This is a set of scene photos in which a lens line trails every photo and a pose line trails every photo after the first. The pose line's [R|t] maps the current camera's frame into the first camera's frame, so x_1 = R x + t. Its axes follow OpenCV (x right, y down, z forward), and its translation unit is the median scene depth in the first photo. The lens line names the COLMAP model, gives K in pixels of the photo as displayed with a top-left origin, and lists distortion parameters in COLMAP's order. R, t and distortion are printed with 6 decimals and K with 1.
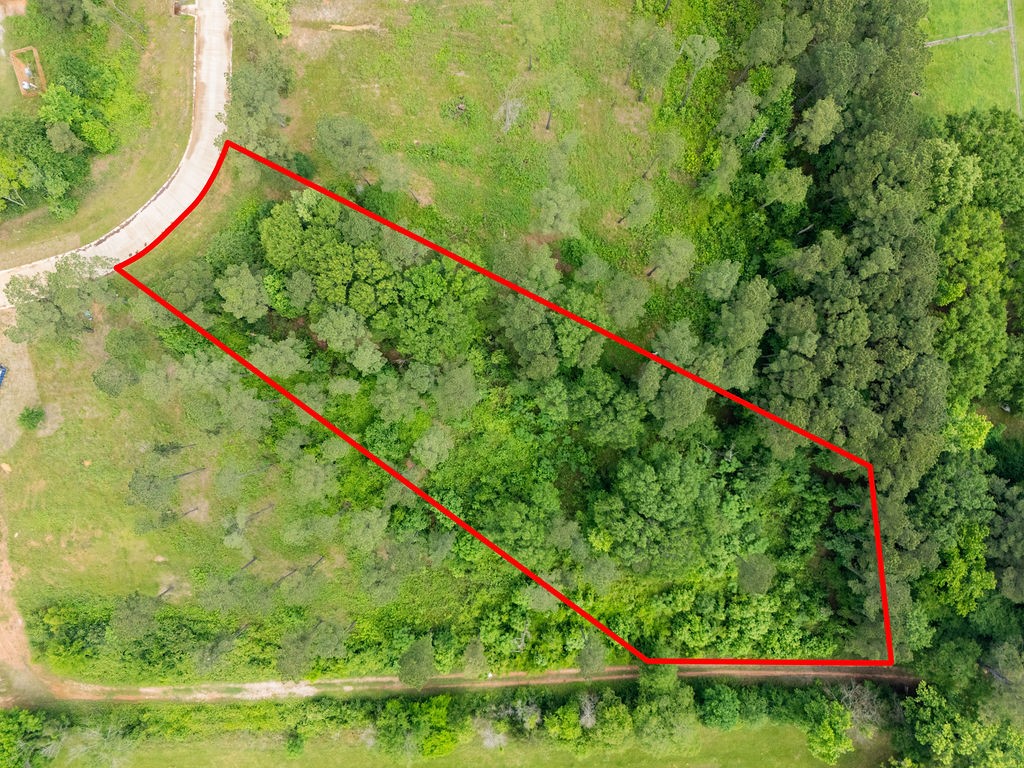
lens RADIAL K [[756.2, 0, 514.8], [0, 756.2, 382.3], [0, 0, 1]] dist [0.068733, -0.056165]
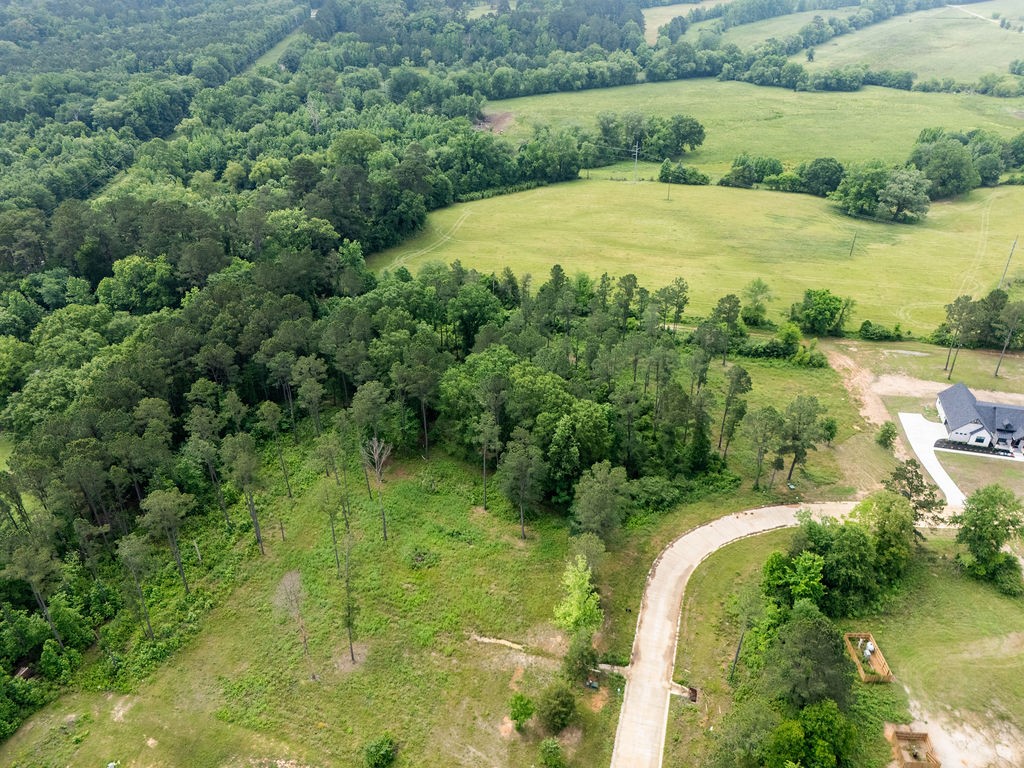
lens RADIAL K [[756.2, 0, 514.8], [0, 756.2, 382.3], [0, 0, 1]] dist [0.068733, -0.056165]
pose [[-0.967272, -0.108143, 0.229543, -0.402931], [0.251895, -0.518180, 0.817336, -1.036708], [0.030555, 0.848407, 0.528462, 0.259659]]
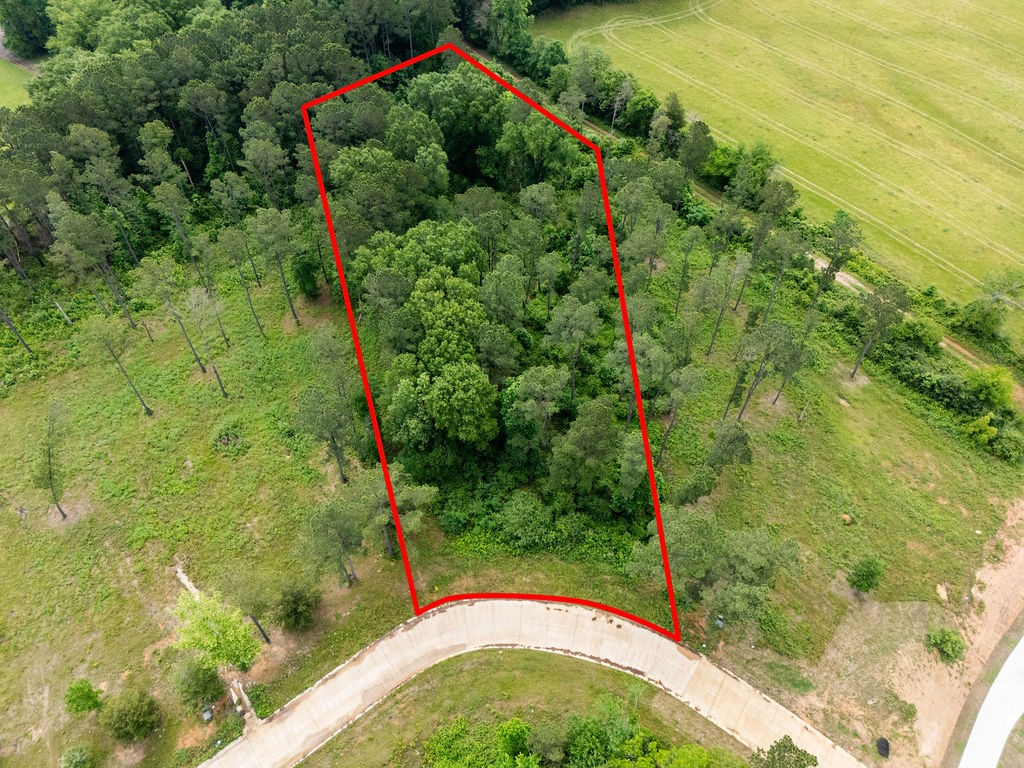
lens RADIAL K [[756.2, 0, 514.8], [0, 756.2, 382.3], [0, 0, 1]] dist [0.068733, -0.056165]
pose [[-0.632097, -0.604702, 0.484549, -0.647651], [0.774875, -0.497049, 0.390528, -0.408913], [0.004692, 0.622316, 0.782752, 0.290431]]
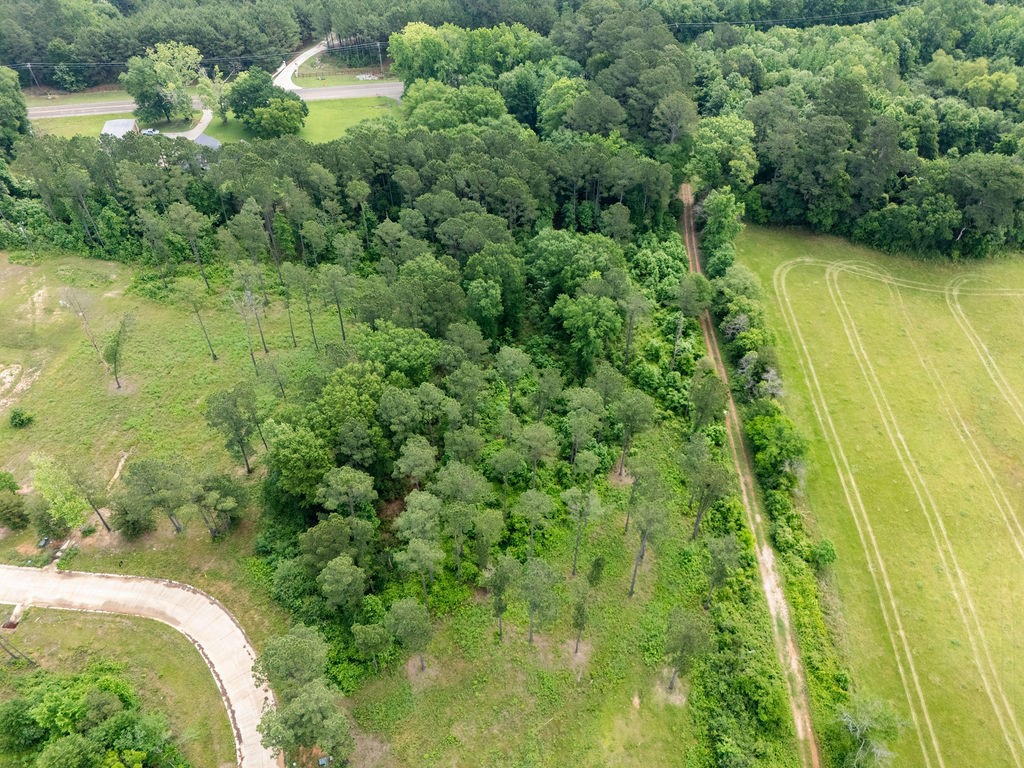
lens RADIAL K [[756.2, 0, 514.8], [0, 756.2, 382.3], [0, 0, 1]] dist [0.068733, -0.056165]
pose [[0.070106, -0.702536, 0.708187, -0.827344], [0.997534, 0.046967, -0.052158, 0.128374], [0.003382, 0.710097, 0.704096, 0.175787]]
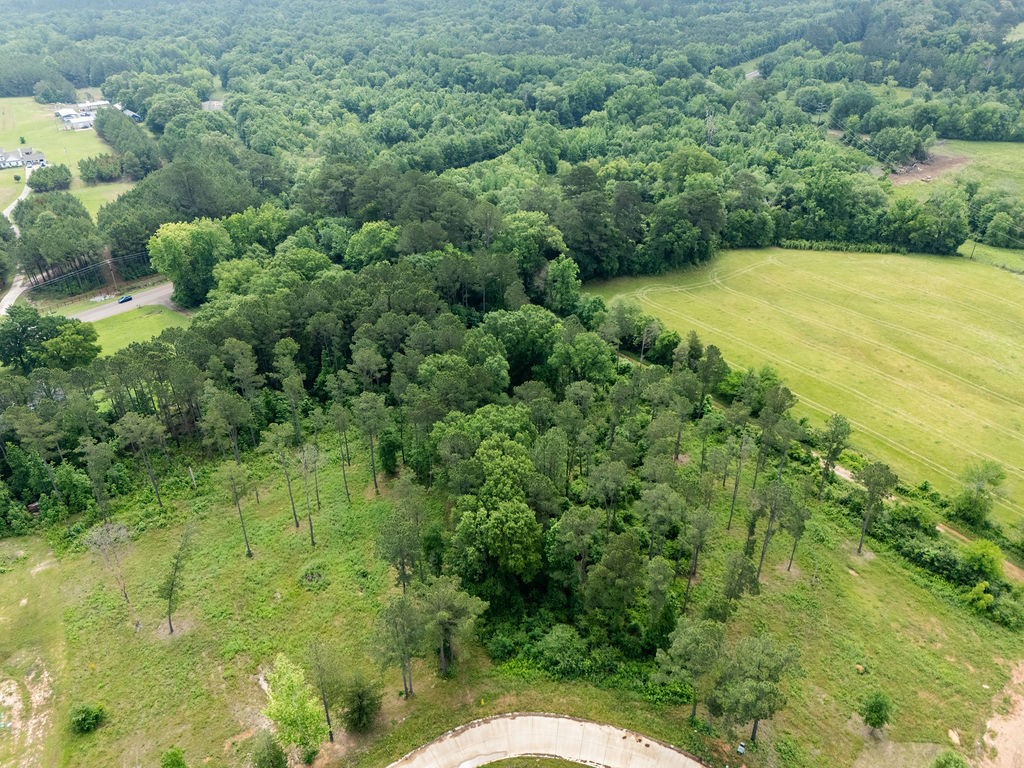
lens RADIAL K [[756.2, 0, 514.8], [0, 756.2, 382.3], [0, 0, 1]] dist [0.068733, -0.056165]
pose [[-0.574349, -0.409148, 0.709028, -0.829018], [0.818263, -0.312161, 0.482701, -0.542214], [0.023835, 0.857411, 0.514081, 0.267941]]
